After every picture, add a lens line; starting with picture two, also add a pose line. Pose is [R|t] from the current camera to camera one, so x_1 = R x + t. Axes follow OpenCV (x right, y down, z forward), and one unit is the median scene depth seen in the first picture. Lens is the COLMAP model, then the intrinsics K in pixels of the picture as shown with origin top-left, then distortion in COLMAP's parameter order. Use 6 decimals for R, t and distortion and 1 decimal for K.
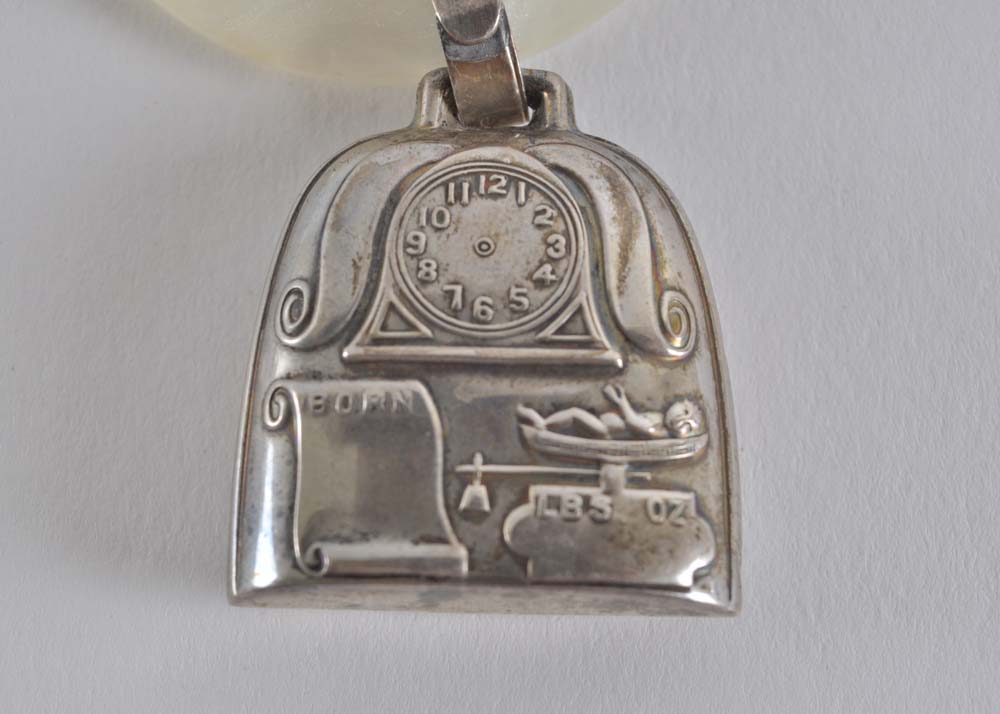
lens RADIAL K [[2423.7, 0, 500.0], [0, 2423.7, 357.0], [0, 0, 1]] dist [-0.022621, 0.036533]
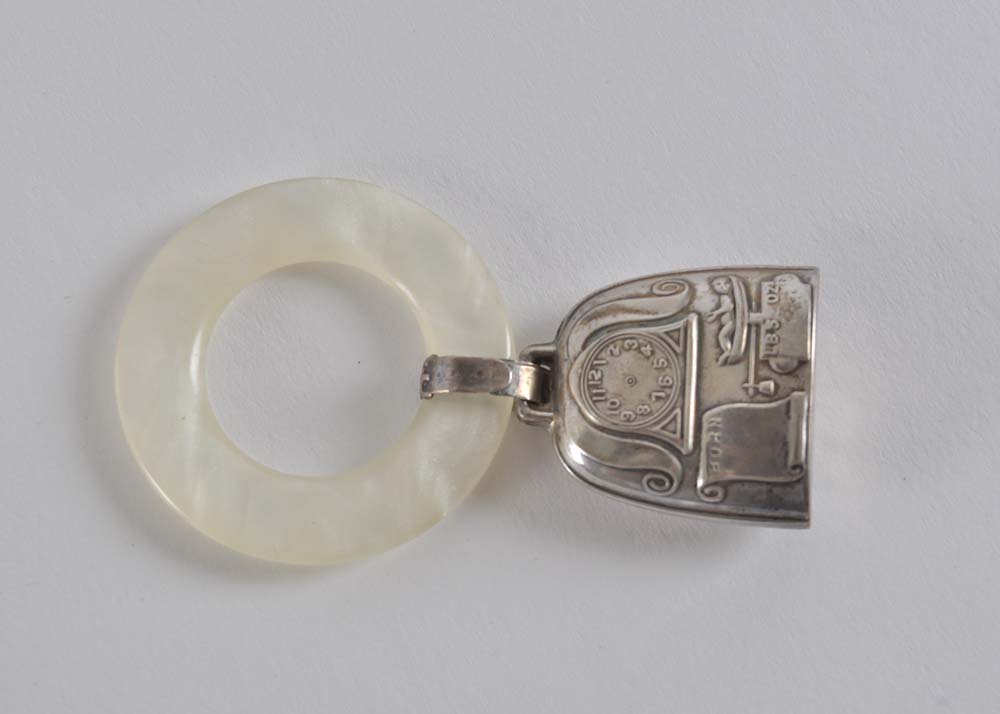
lens RADIAL K [[2423.7, 0, 500.0], [0, 2423.7, 357.0], [0, 0, 1]] dist [-0.022621, 0.036533]
pose [[0.035363, -0.968511, 0.246447, -0.462601], [0.981805, 0.079705, 0.172355, -0.477623], [-0.186570, 0.235868, 0.953707, -0.802026]]
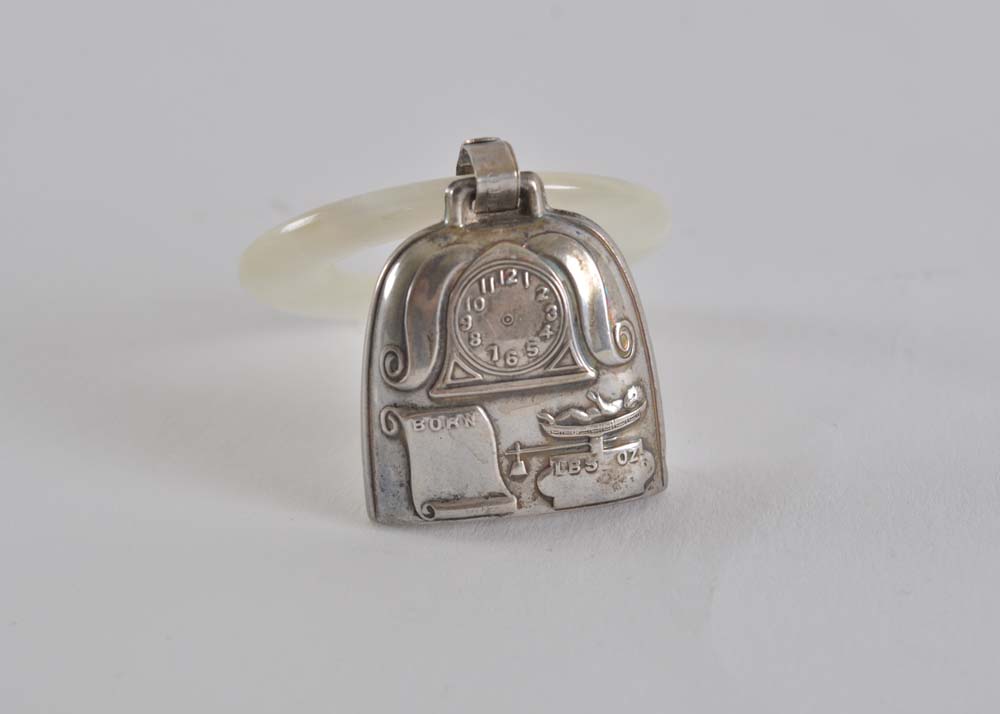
lens RADIAL K [[2423.7, 0, 500.0], [0, 2423.7, 357.0], [0, 0, 1]] dist [-0.022621, 0.036533]
pose [[0.984515, -0.135569, 0.111138, -0.196295], [0.056142, 0.844426, 0.532722, -0.892585], [-0.166069, -0.518233, 0.838961, -0.373950]]
